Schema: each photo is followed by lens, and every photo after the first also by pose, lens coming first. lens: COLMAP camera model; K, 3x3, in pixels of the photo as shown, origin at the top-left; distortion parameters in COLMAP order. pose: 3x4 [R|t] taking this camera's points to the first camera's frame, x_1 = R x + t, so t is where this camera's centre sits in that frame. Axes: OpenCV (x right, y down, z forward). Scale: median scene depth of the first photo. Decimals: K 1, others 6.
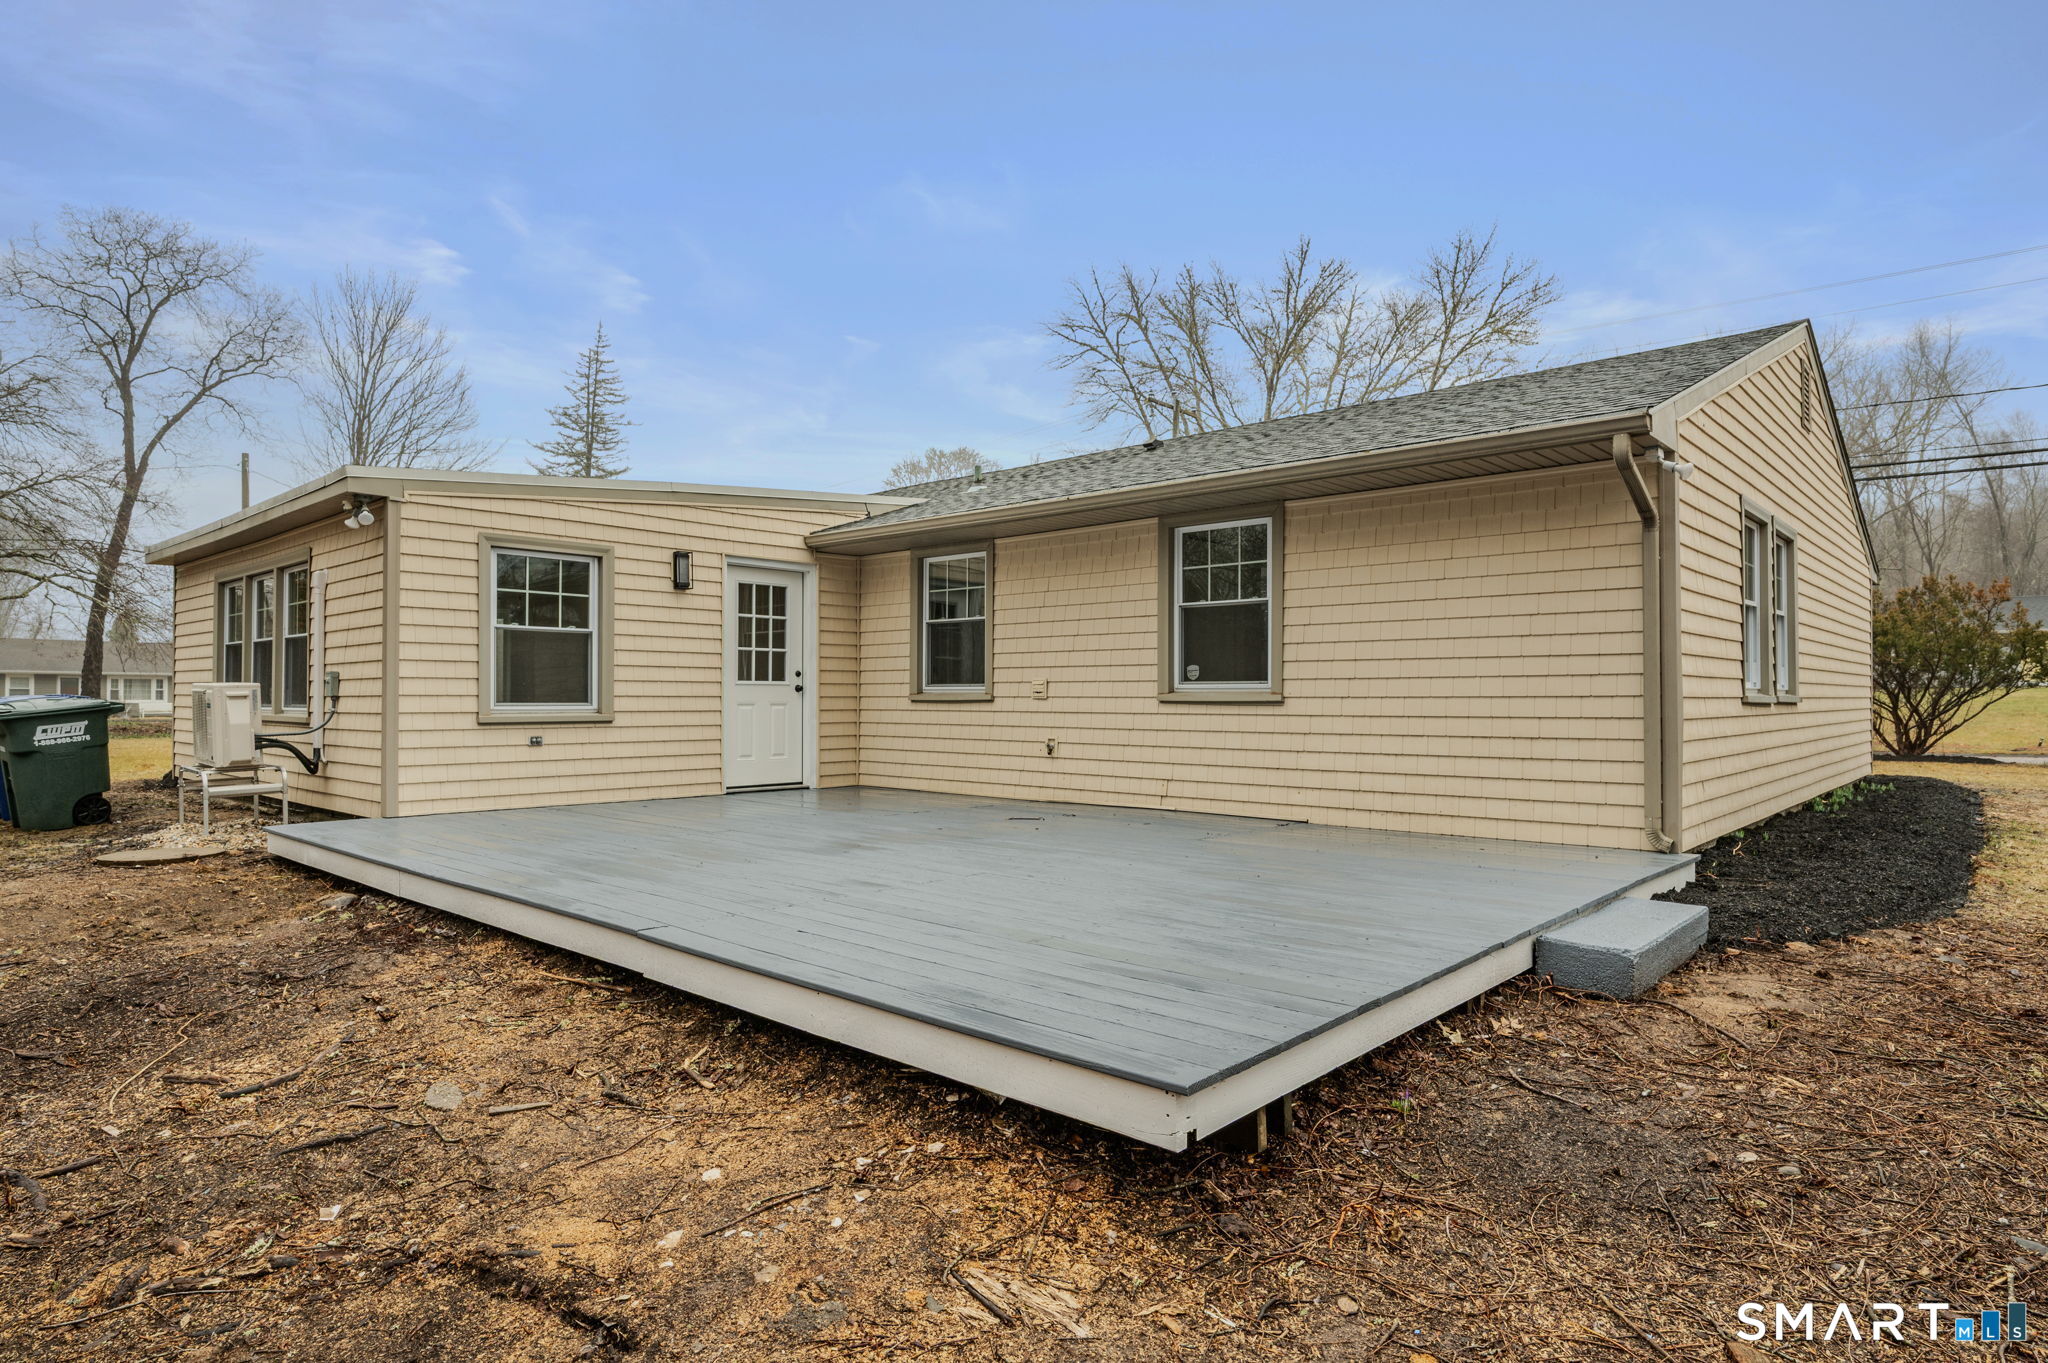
lens RADIAL K [[1010.6, 0, 1024.0], [0, 1010.6, 681.5], [0, 0, 1]] dist [-0.001315, -0.000743]
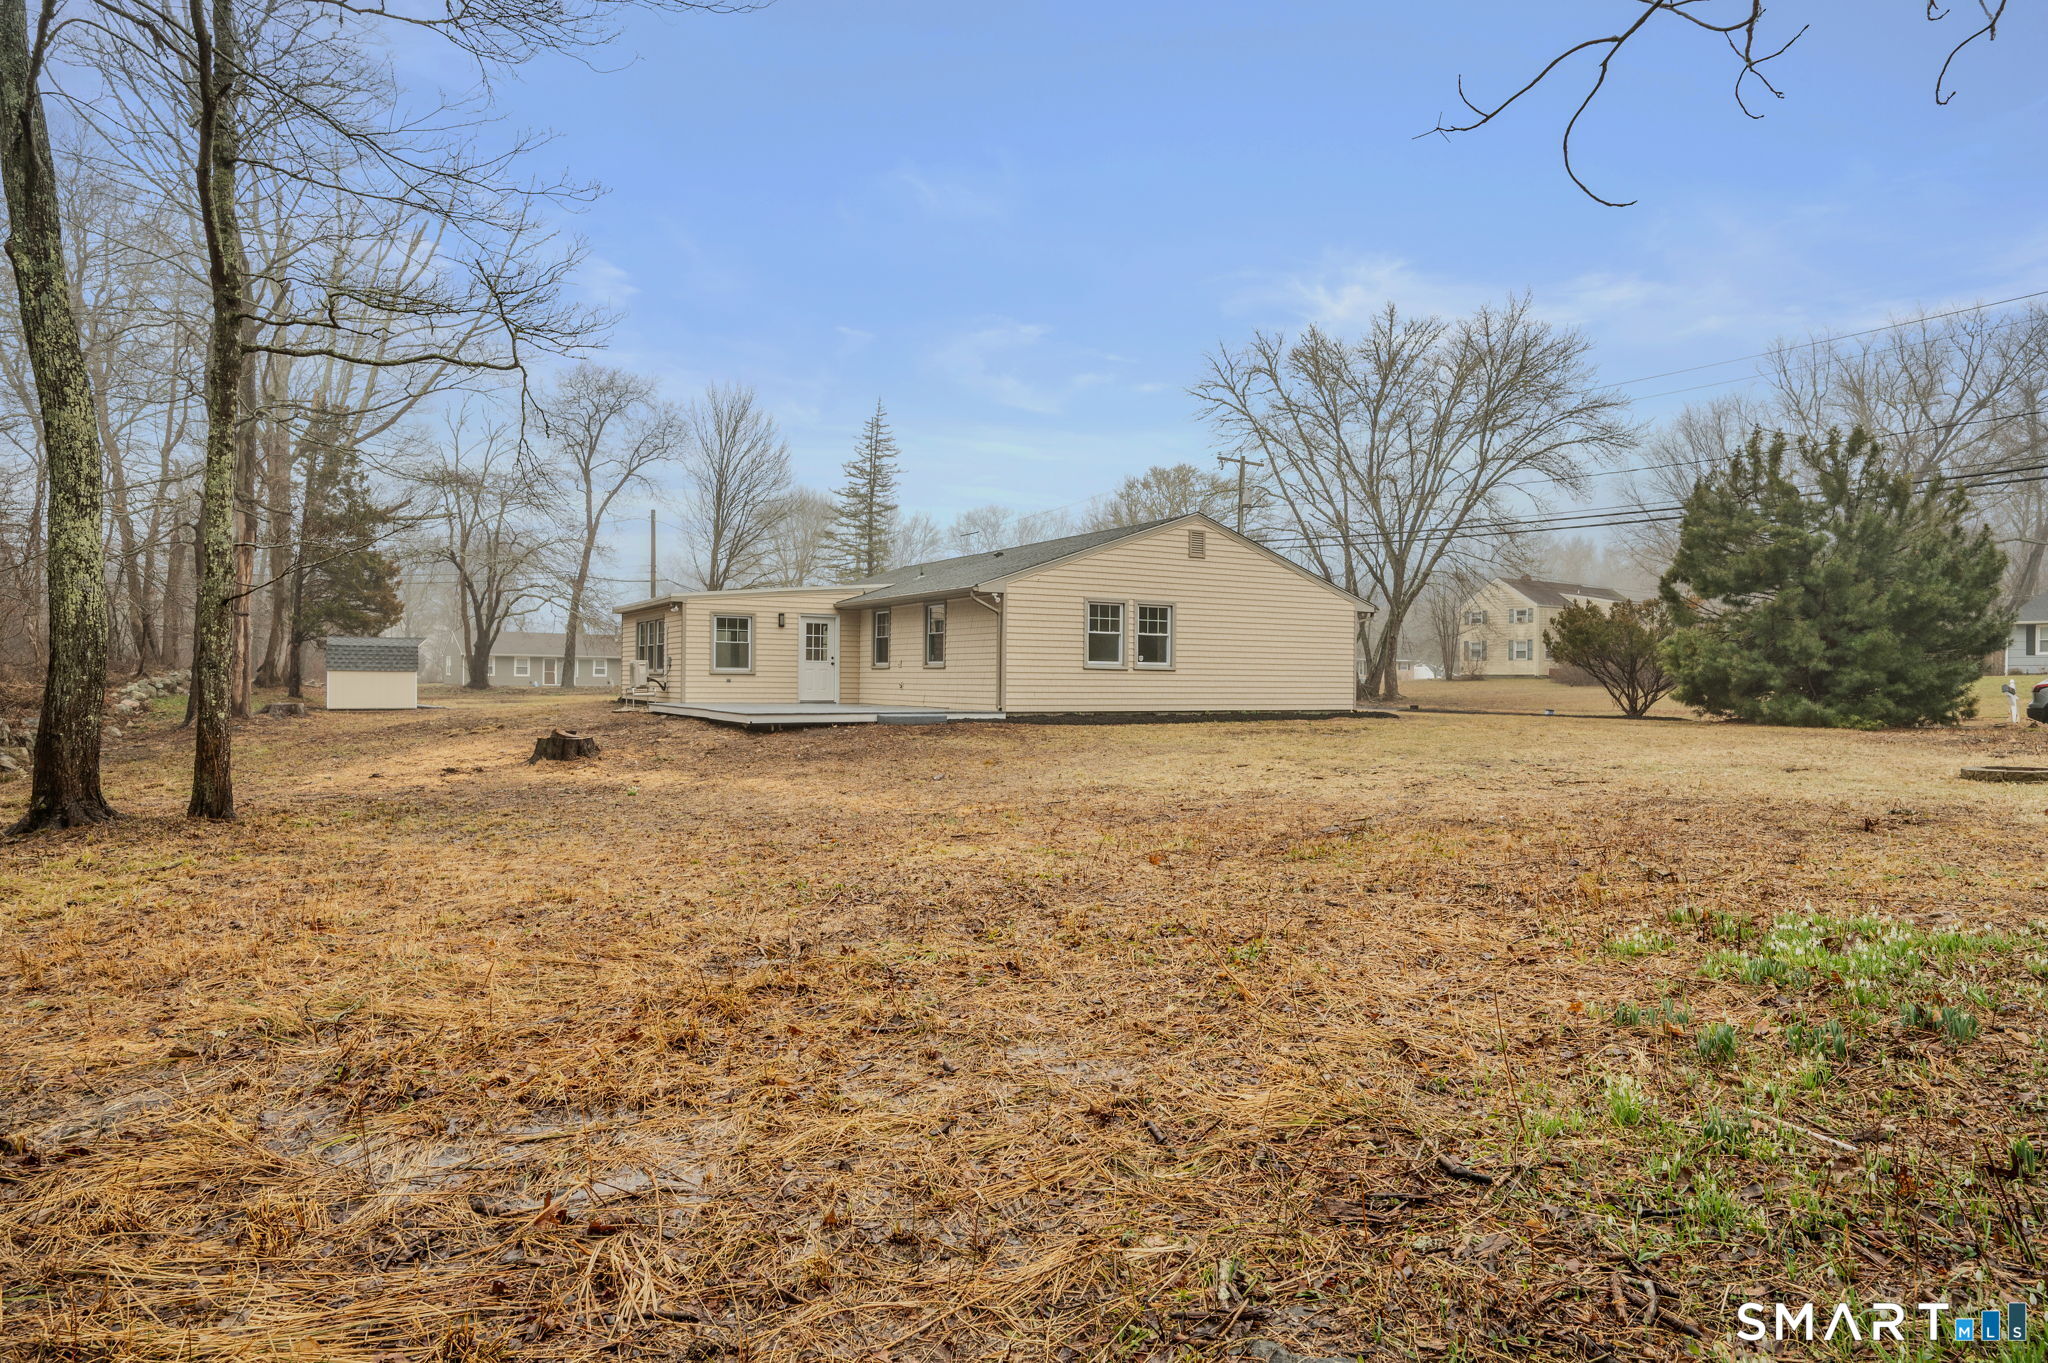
lens RADIAL K [[881.2, 0, 1024.4], [0, 881.2, 668.9], [0, 0, 1]] dist [0.000857, 0.000063]
pose [[0.966375, 0.005706, -0.257074, 0.764782], [-0.004316, 0.999973, 0.005969, 0.004632], [0.257101, -0.004659, 0.966373, -0.956146]]
